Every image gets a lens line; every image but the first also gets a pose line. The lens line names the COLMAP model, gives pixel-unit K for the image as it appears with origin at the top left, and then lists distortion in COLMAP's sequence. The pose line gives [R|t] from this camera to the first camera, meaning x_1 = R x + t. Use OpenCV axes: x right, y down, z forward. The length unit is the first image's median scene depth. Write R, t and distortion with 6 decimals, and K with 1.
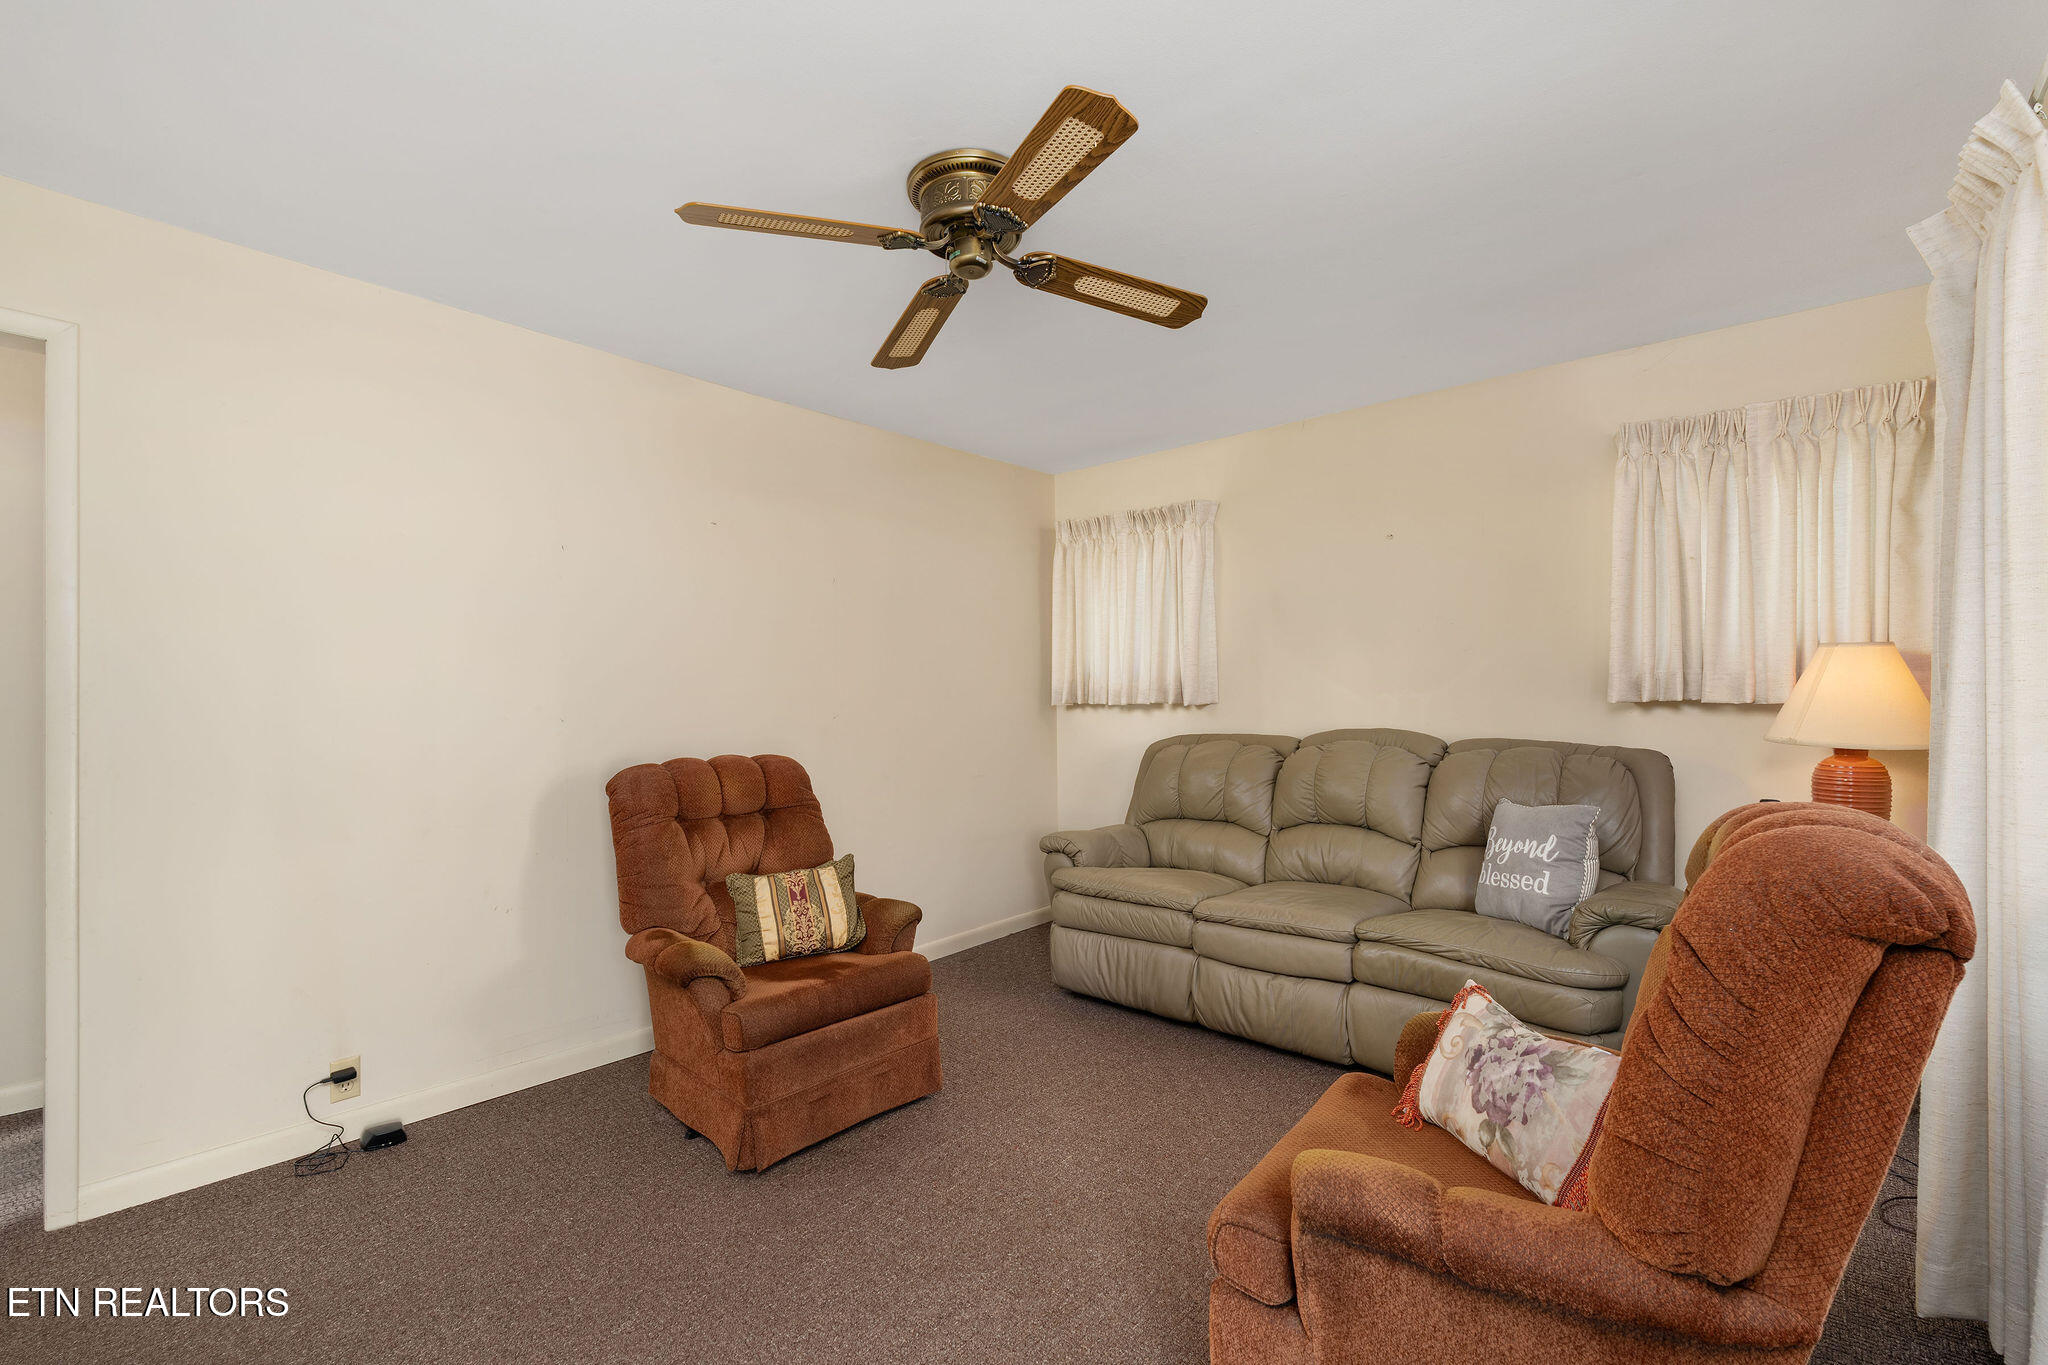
lens RADIAL K [[912.9, 0, 1024.1], [0, 912.9, 694.4], [0, 0, 1]] dist [-0.006932, 0.003003]
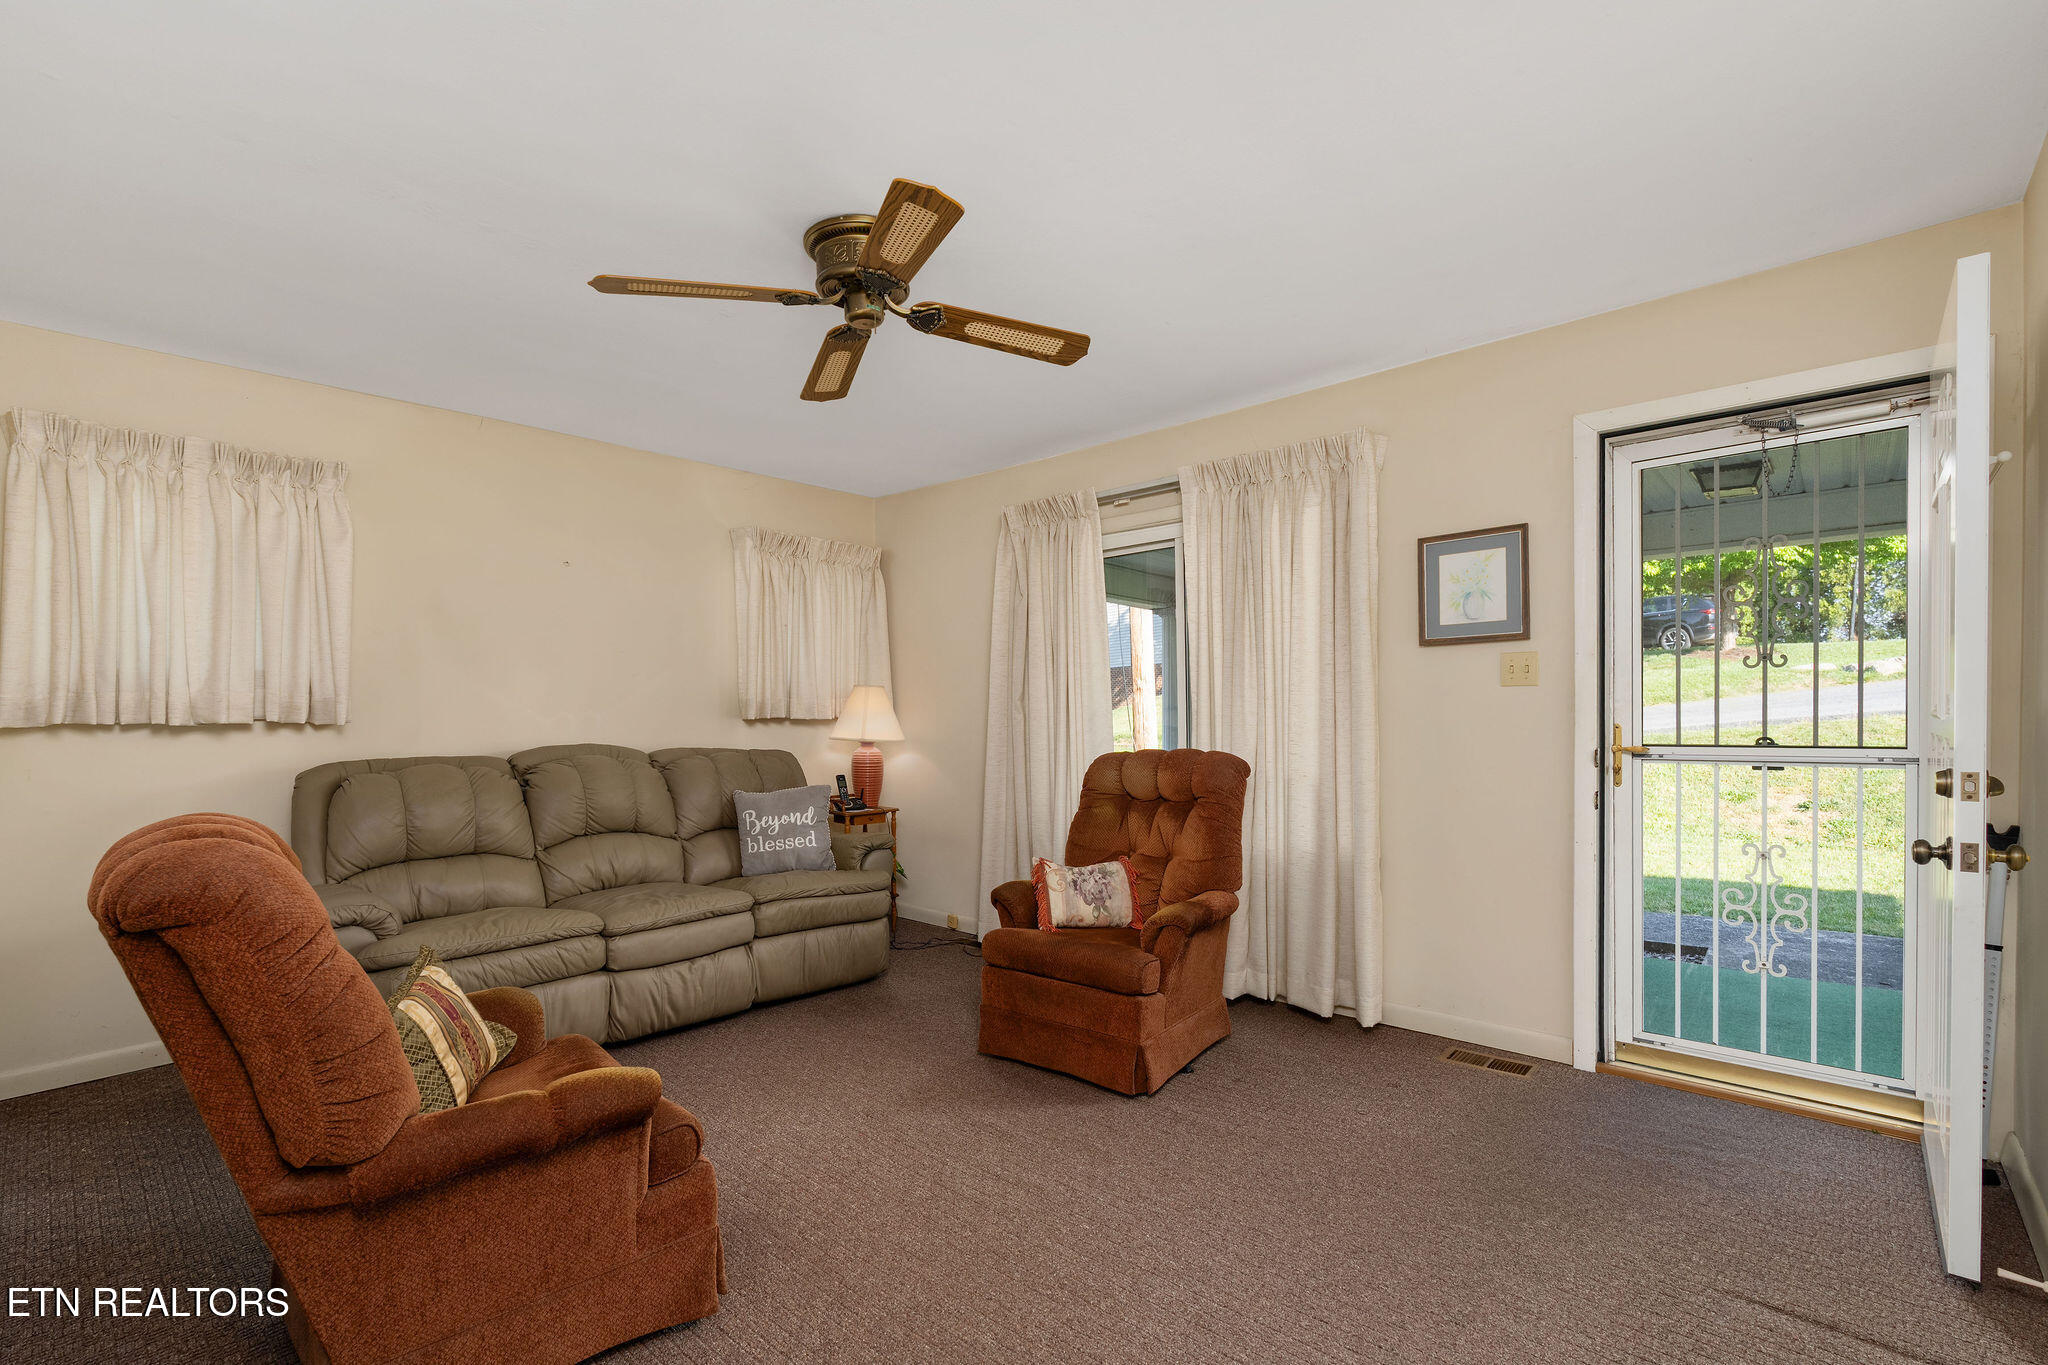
lens RADIAL K [[912.9, 0, 1067.1], [0, 912.9, 727.5], [0, 0, 1]] dist [-0.006932, 0.003003]
pose [[0.005765, -0.009364, 0.999940, -0.799732], [-0.000226, 0.999956, 0.009365, 0.010367], [-0.999983, -0.000280, 0.005762, 0.506910]]
